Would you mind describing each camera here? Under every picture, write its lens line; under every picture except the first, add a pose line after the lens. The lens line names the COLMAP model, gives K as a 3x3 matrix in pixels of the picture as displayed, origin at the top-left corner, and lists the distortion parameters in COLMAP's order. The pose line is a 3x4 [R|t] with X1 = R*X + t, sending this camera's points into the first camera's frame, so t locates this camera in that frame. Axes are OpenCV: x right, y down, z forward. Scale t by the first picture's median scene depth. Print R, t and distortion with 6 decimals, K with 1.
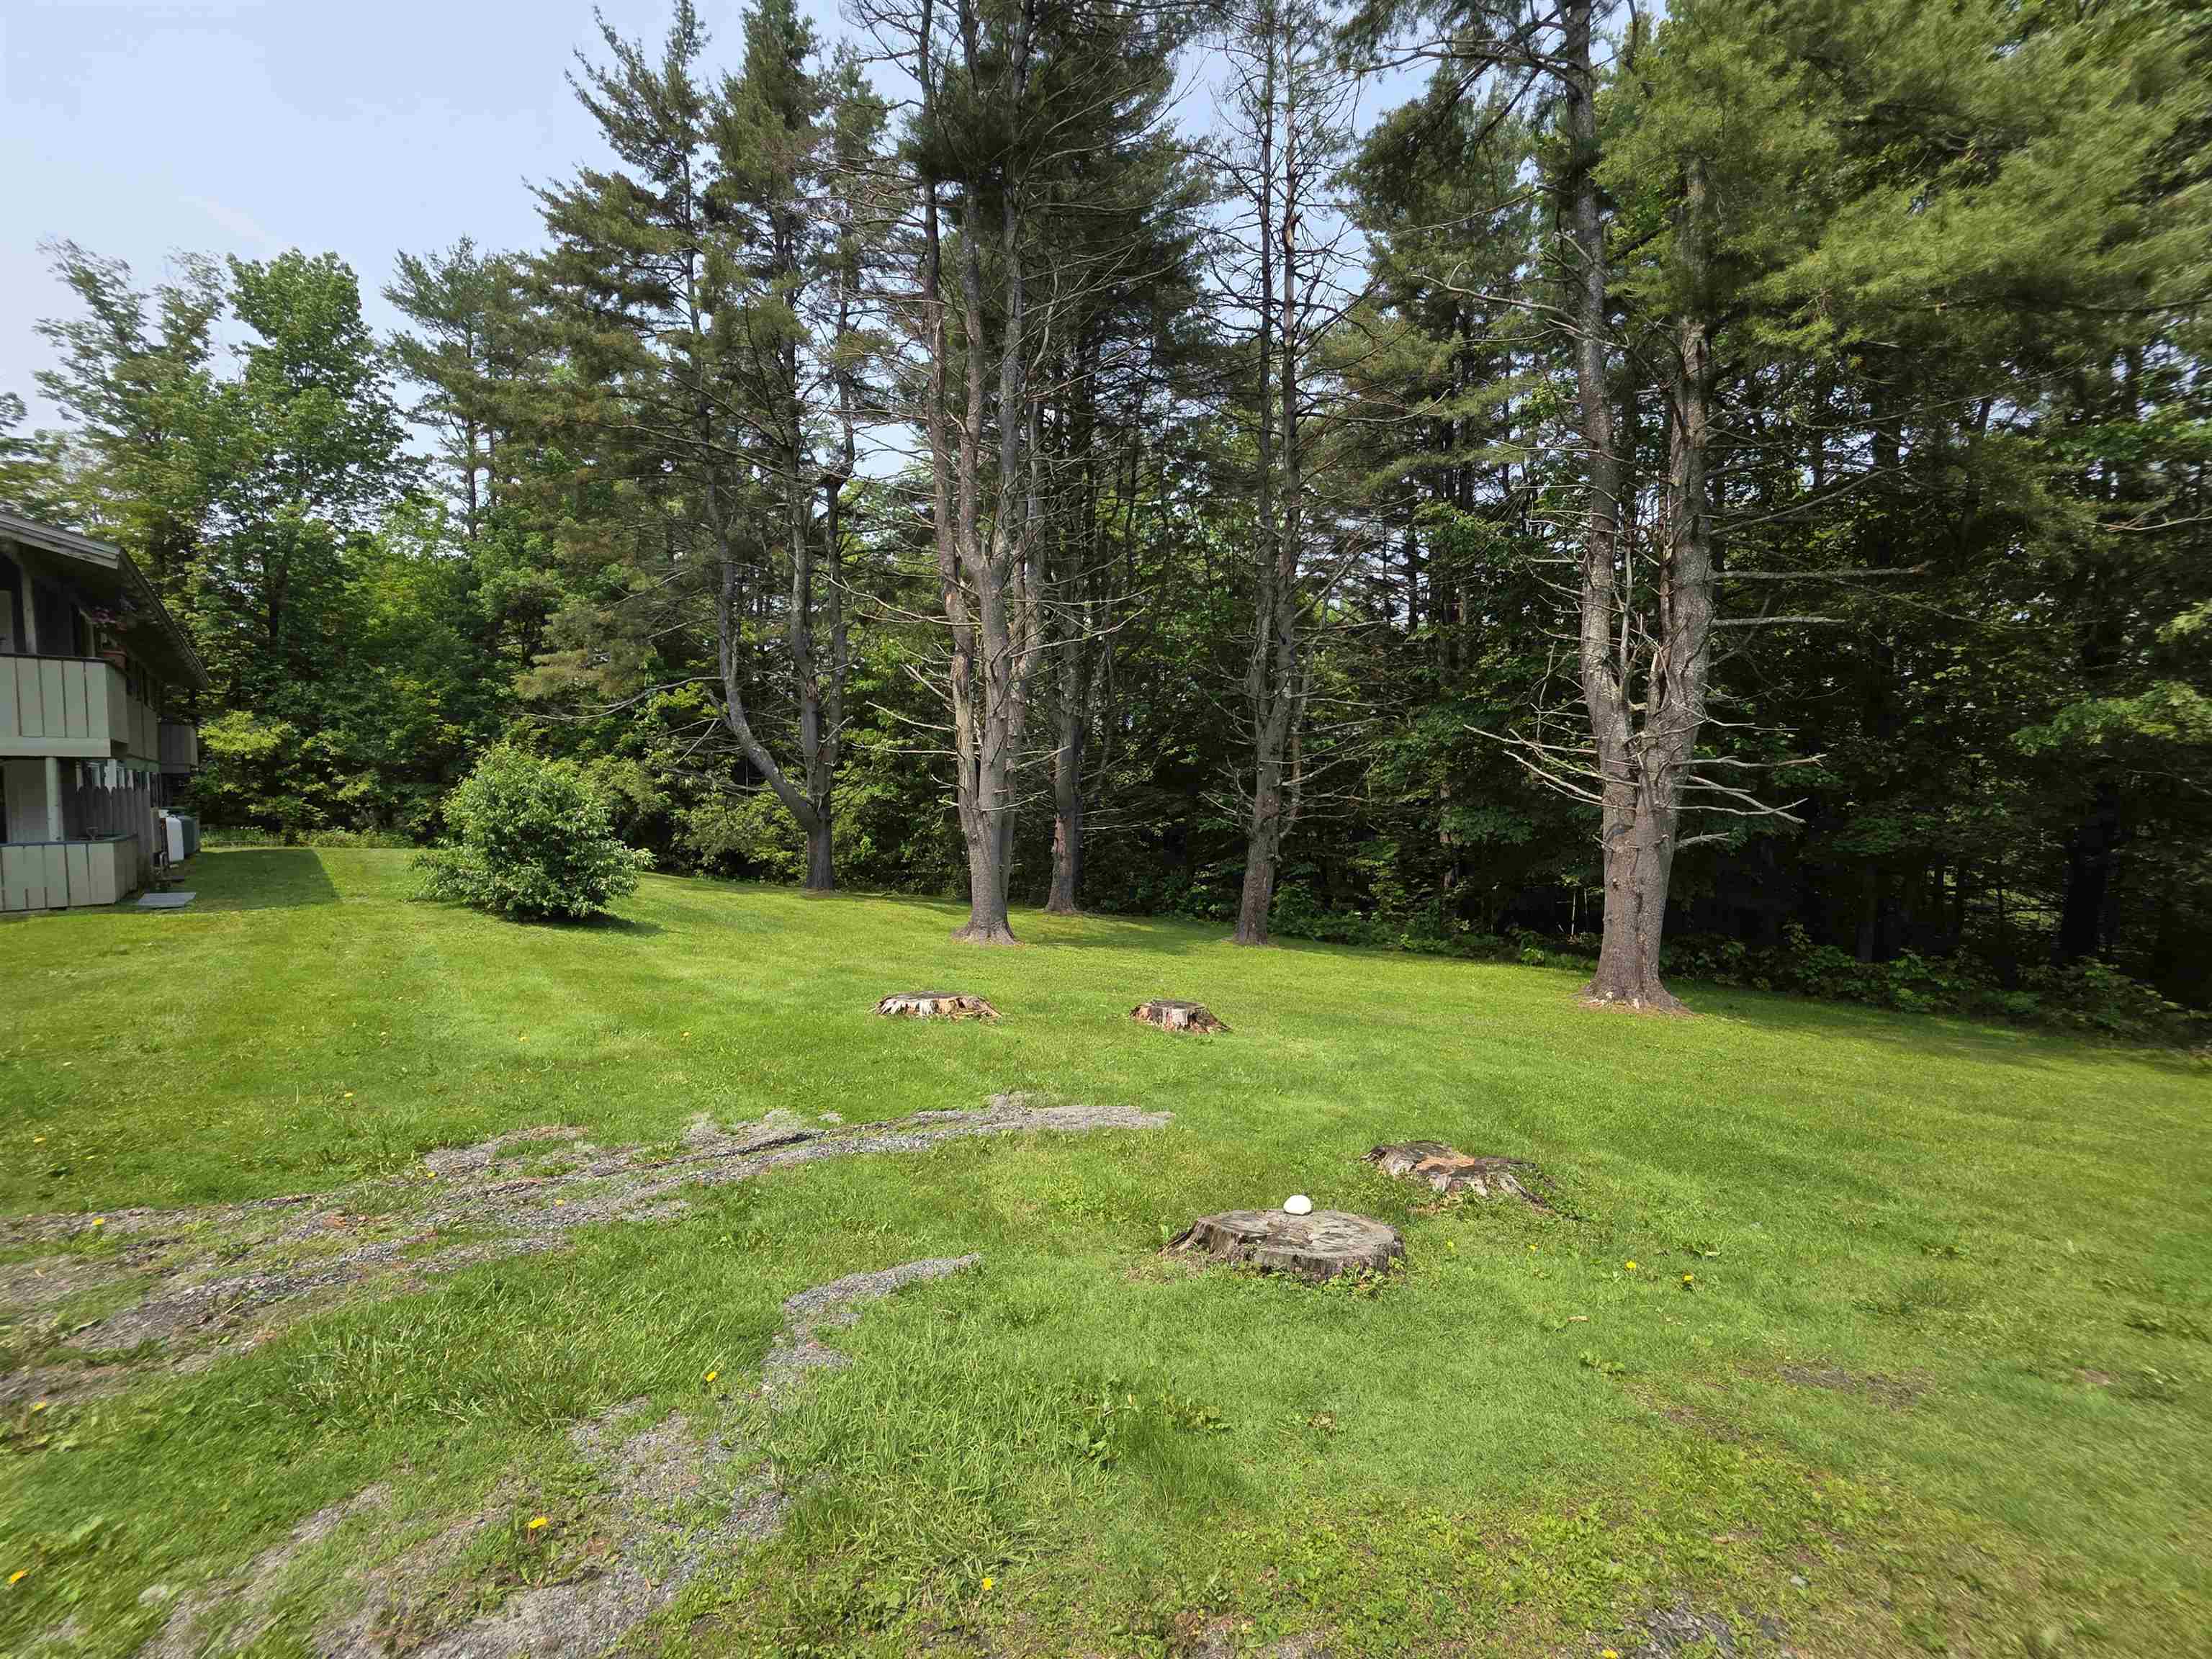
lens RADIAL K [[909.1, 0, 1106.0], [0, 909.1, 829.5], [0, 0, 1]] dist [0.017501, -0.000001]
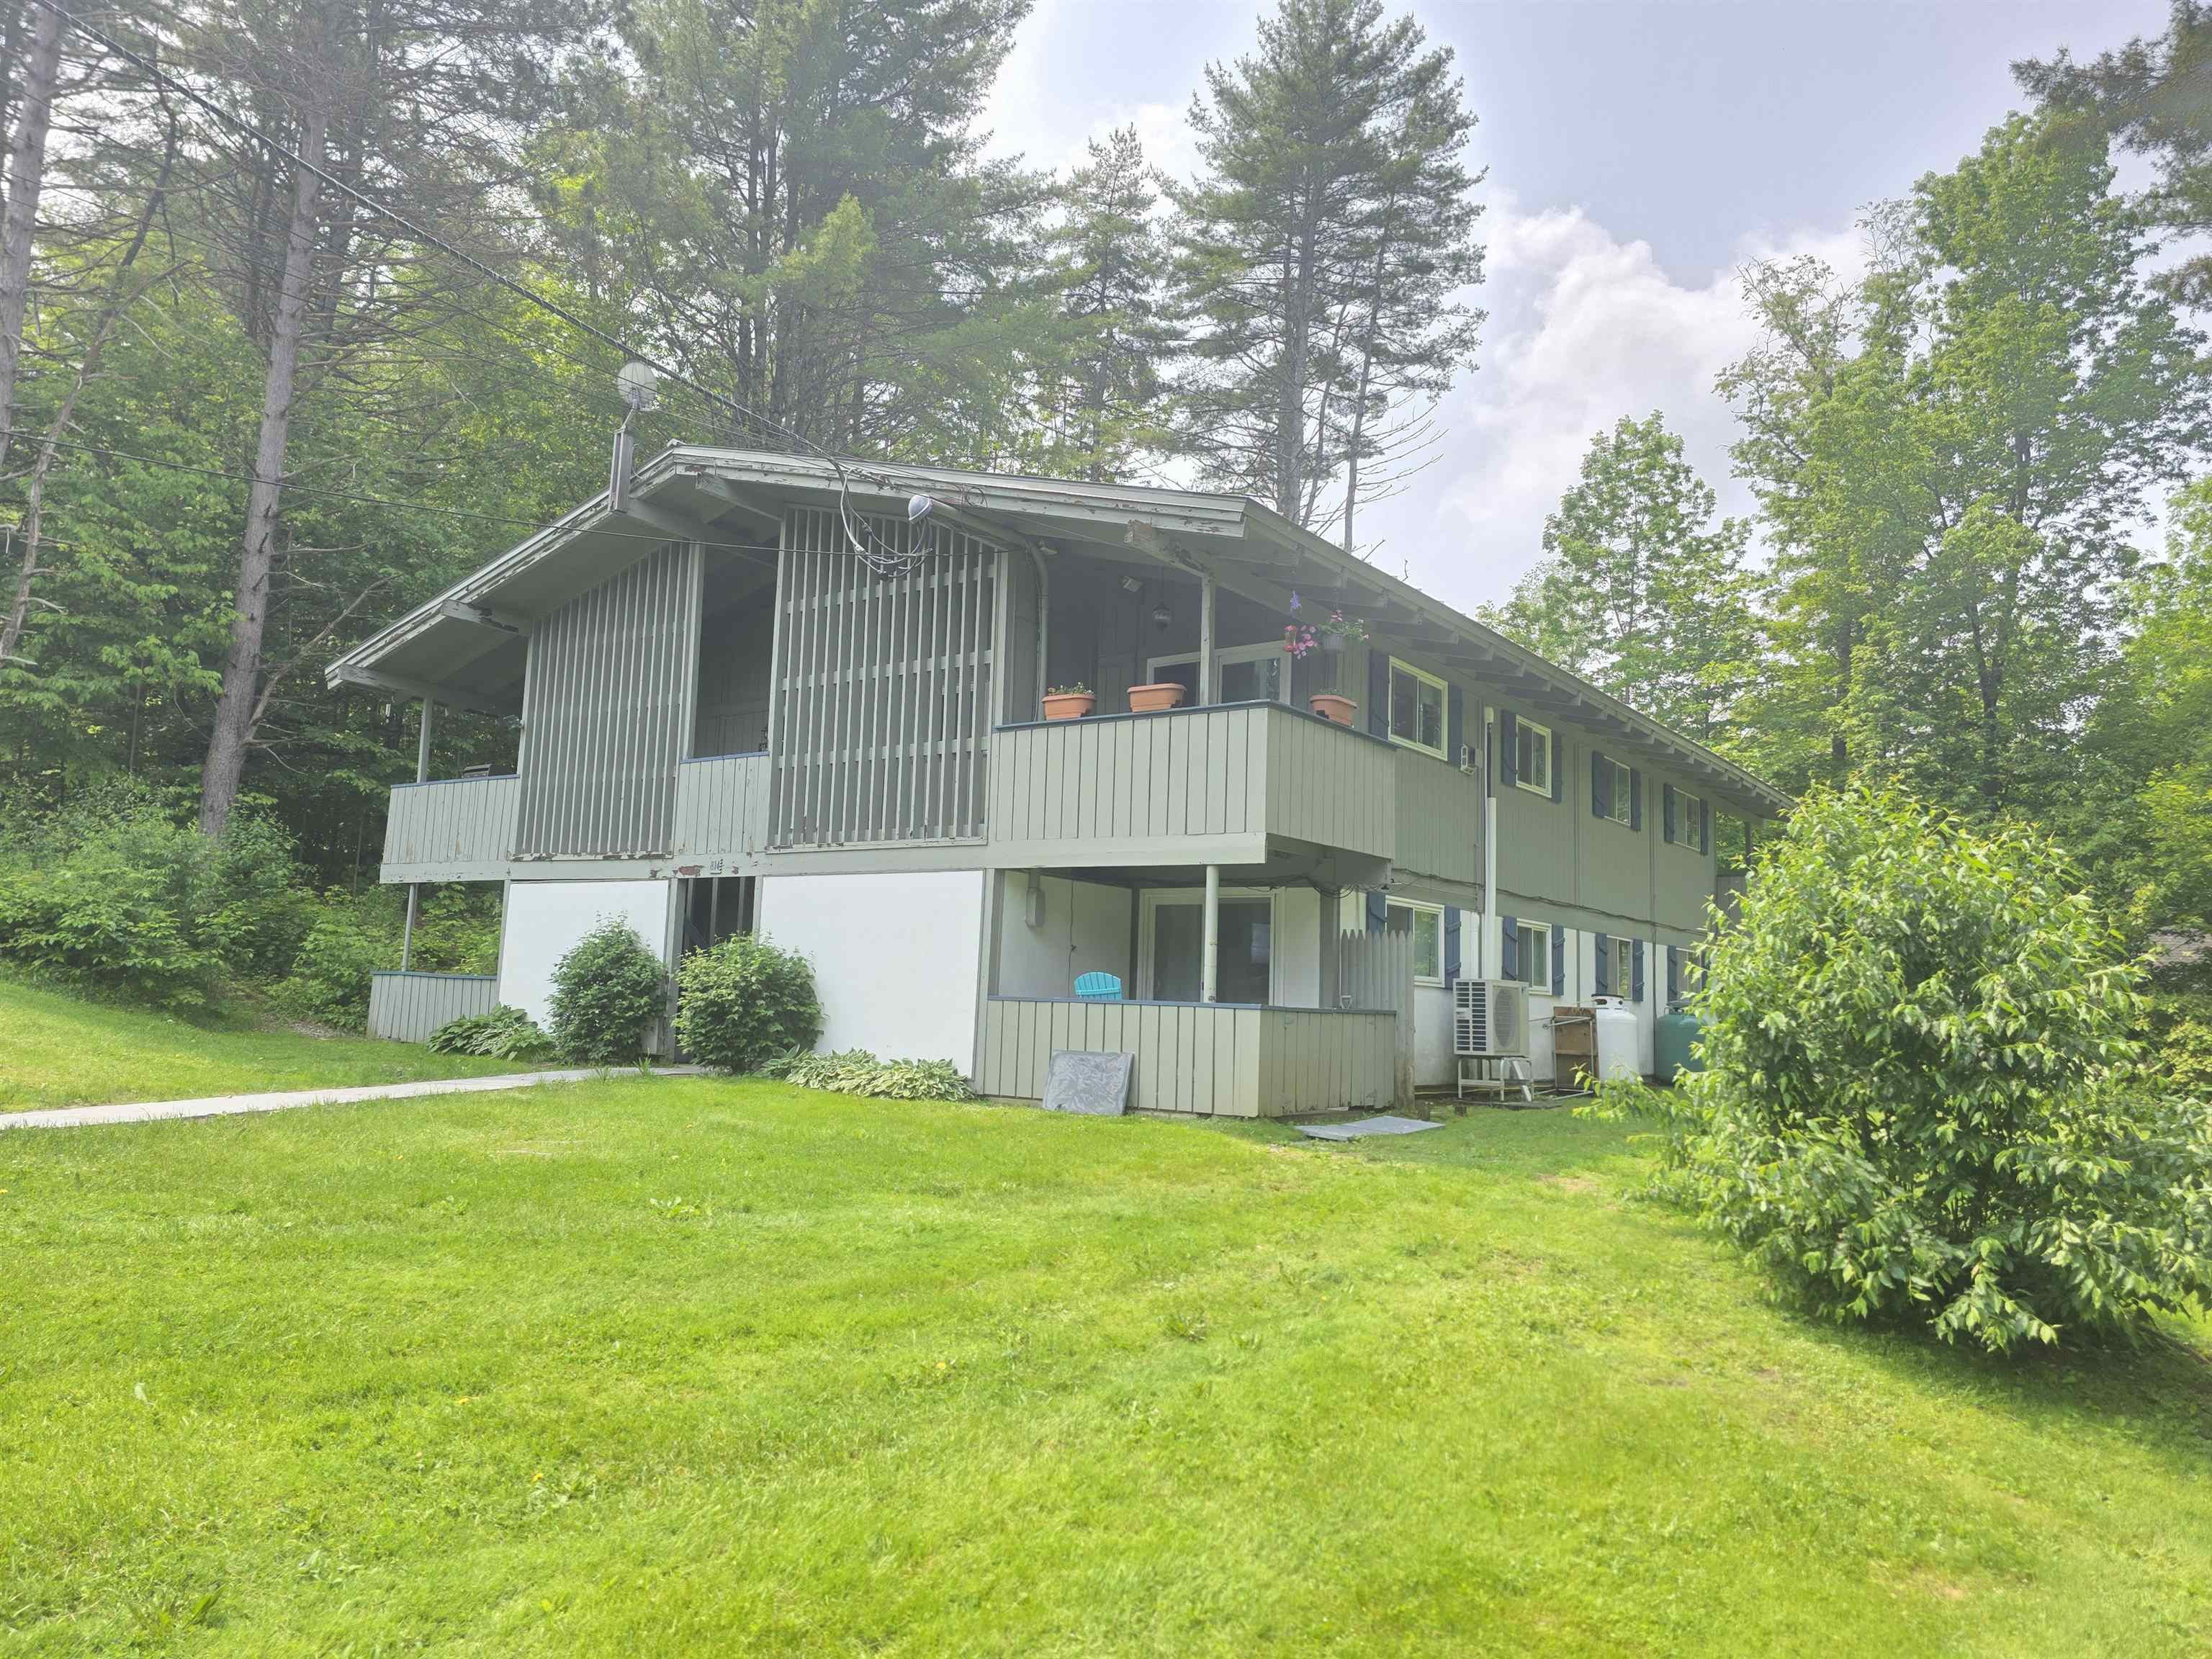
lens RADIAL K [[1420.1, 0, 1106.0], [0, 1420.1, 829.5], [0, 0, 1]] dist [0.006724, -0.041095]
pose [[0.129318, -0.109904, -0.985494, -0.098980], [-0.094489, 0.987951, -0.122577, 0.009193], [0.987091, 0.108969, 0.117375, 0.386238]]
